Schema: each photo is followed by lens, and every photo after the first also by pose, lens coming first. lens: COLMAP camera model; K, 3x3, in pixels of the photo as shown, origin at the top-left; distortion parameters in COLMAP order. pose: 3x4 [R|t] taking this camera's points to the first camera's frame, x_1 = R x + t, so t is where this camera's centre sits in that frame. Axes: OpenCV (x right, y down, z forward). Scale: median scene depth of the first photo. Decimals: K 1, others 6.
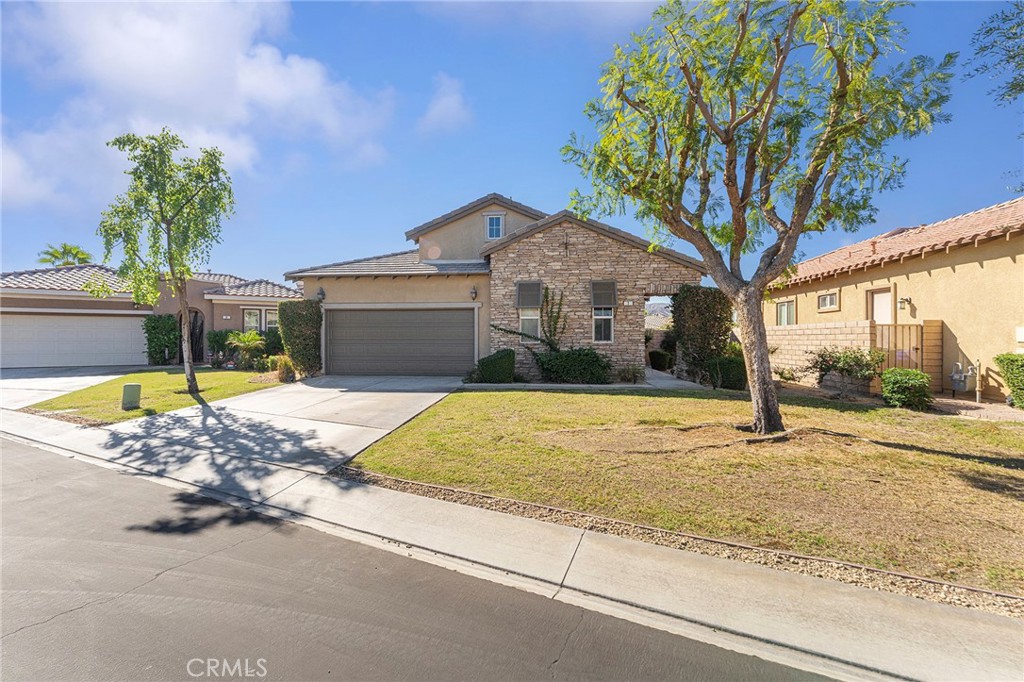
lens RADIAL K [[431.9, 0, 512.0], [0, 431.9, 341.0], [0, 0, 1]] dist [-0.001512, -0.000029]
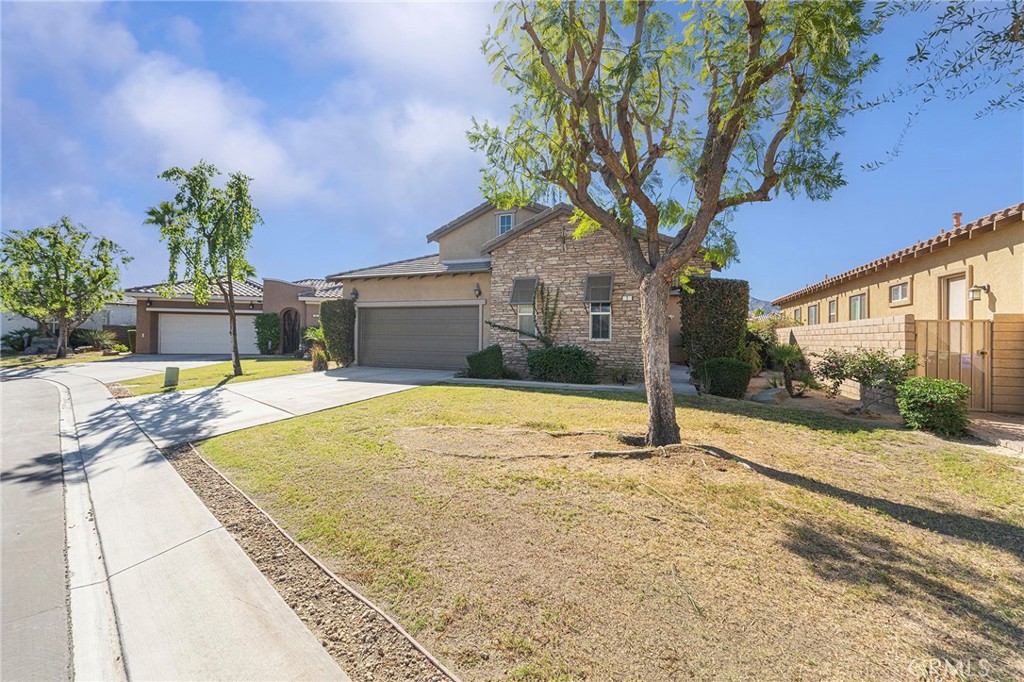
lens RADIAL K [[412.5, 0, 512.0], [0, 412.5, 341.0], [0, 0, 1]] dist [-0.001770, -0.000069]
pose [[0.962427, 0.014459, -0.271156, 0.270136], [-0.013861, 0.999895, 0.004120, 0.004222], [0.271187, -0.000206, 0.962527, 0.079391]]
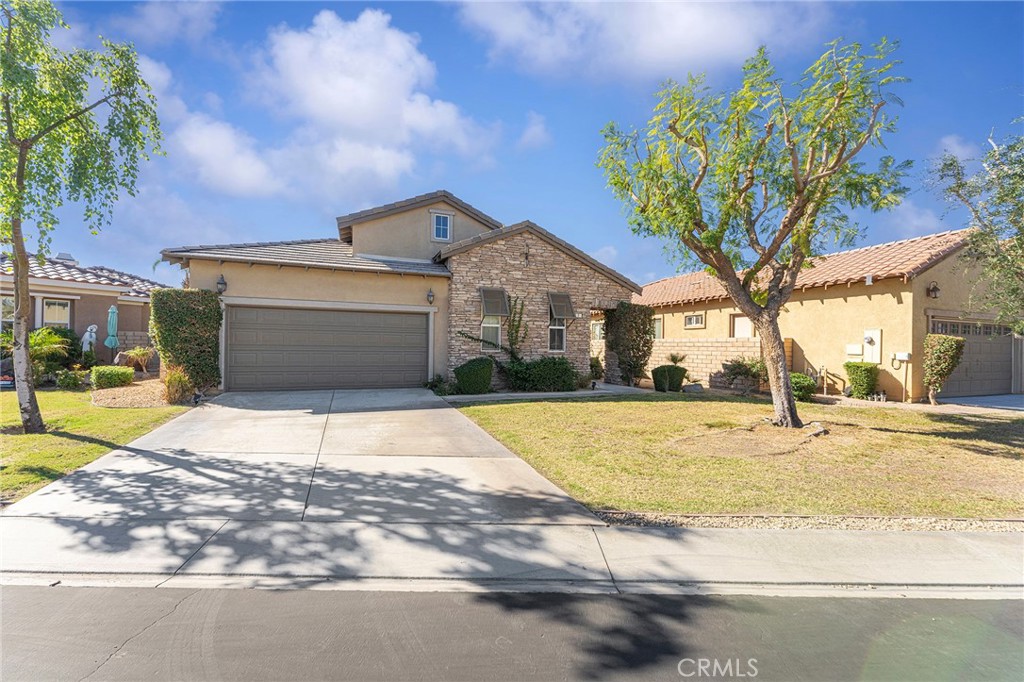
lens RADIAL K [[412.8, 0, 512.3], [0, 412.8, 346.7], [0, 0, 1]] dist [-0.002524, -0.000149]
pose [[0.891425, 0.011798, 0.453015, -0.342923], [-0.011792, 0.999926, -0.002839, -0.004060], [-0.453015, -0.002811, 0.891498, 0.150745]]
